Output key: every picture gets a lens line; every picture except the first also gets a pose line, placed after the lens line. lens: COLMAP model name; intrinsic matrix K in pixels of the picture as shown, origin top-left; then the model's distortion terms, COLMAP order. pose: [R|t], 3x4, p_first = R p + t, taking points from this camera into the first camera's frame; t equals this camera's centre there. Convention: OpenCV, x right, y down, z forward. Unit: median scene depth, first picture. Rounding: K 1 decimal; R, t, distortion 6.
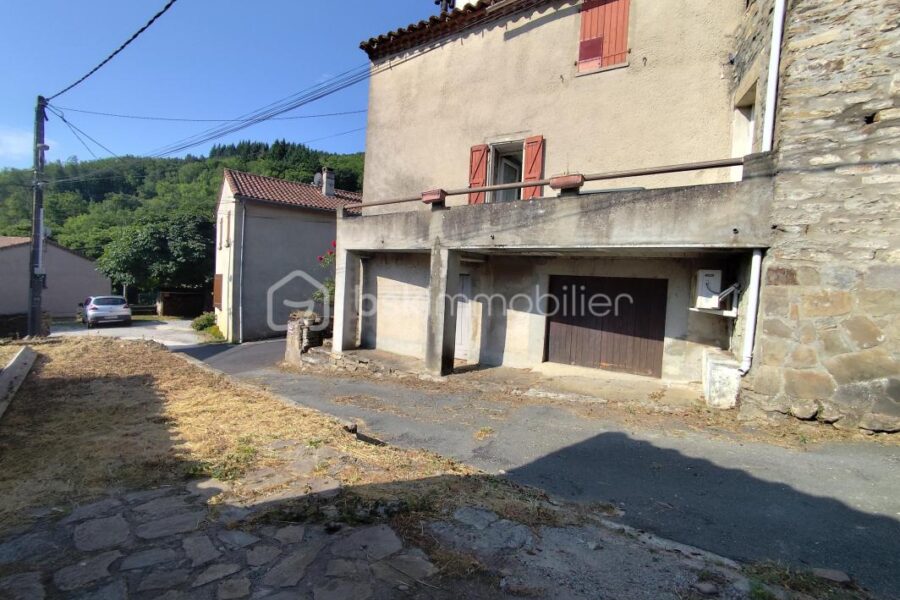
lens RADIAL K [[413.0, 0, 452.4], [0, 413.0, 298.9], [0, 0, 1]] dist [-0.003377, 0.000840]
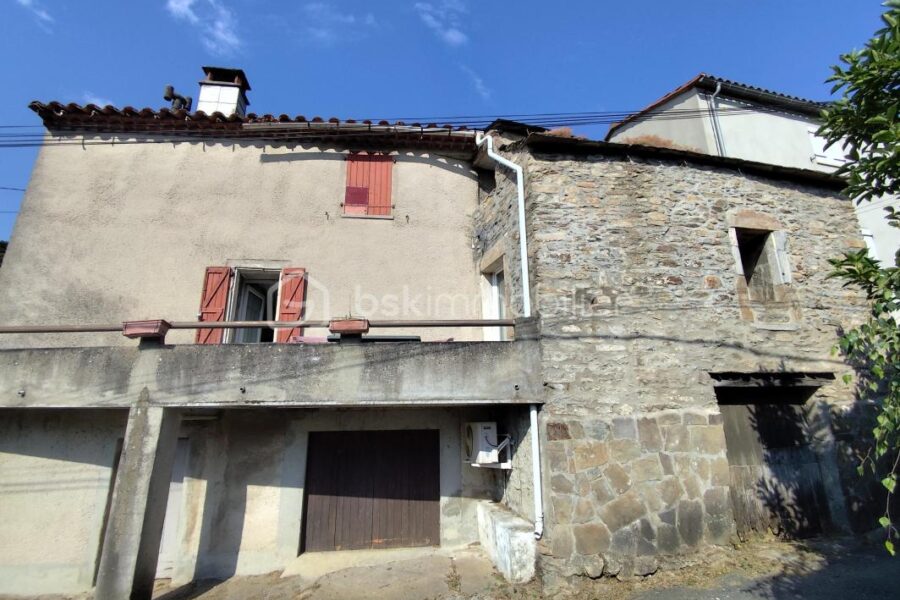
lens RADIAL K [[413.0, 0, 450.9], [0, 413.0, 298.4], [0, 0, 1]] dist [-0.003377, 0.000840]
pose [[0.785223, 0.108407, 0.609650, -0.071594], [0.078792, 0.959060, -0.272021, -0.072053], [-0.614180, 0.261633, 0.744534, 0.171679]]
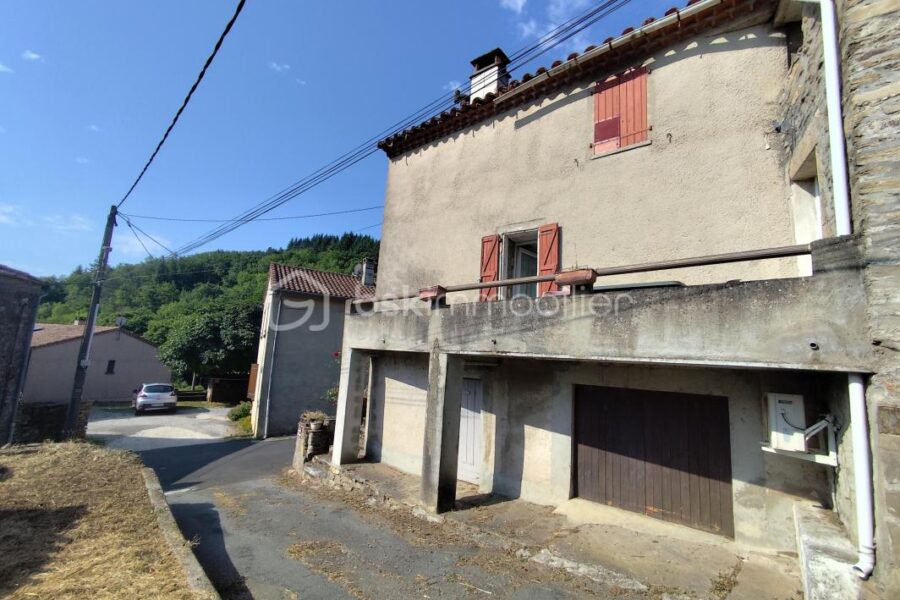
lens RADIAL K [[413.0, 0, 453.4], [0, 413.0, 297.9], [0, 0, 1]] dist [-0.003377, 0.000840]
pose [[0.990624, -0.015054, -0.135783, 0.120601], [-0.012019, 0.980453, -0.196388, -0.066657], [0.136085, 0.196179, 0.971079, 0.152586]]
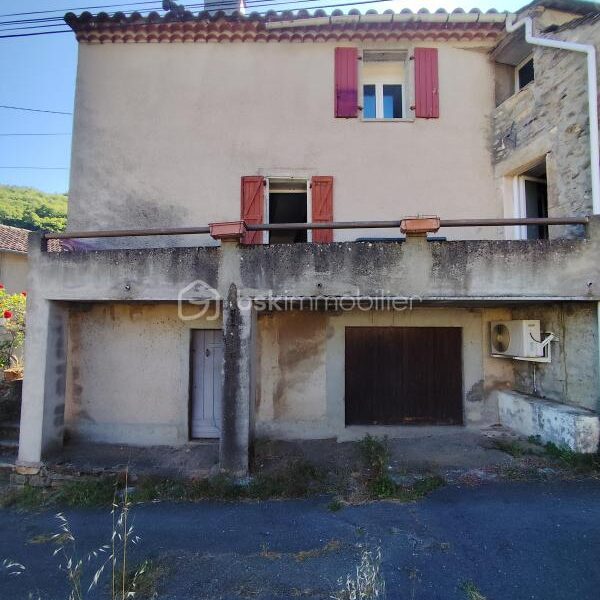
lens RADIAL K [[371.1, 0, 297.8], [0, 371.1, 299.0], [0, 0, 1]] dist [-0.003776, 0.002588]
pose [[0.853042, -0.010970, 0.521728, -0.292203], [0.060702, 0.995078, -0.078327, -0.065885], [-0.518300, 0.098486, 0.849509, 0.383950]]
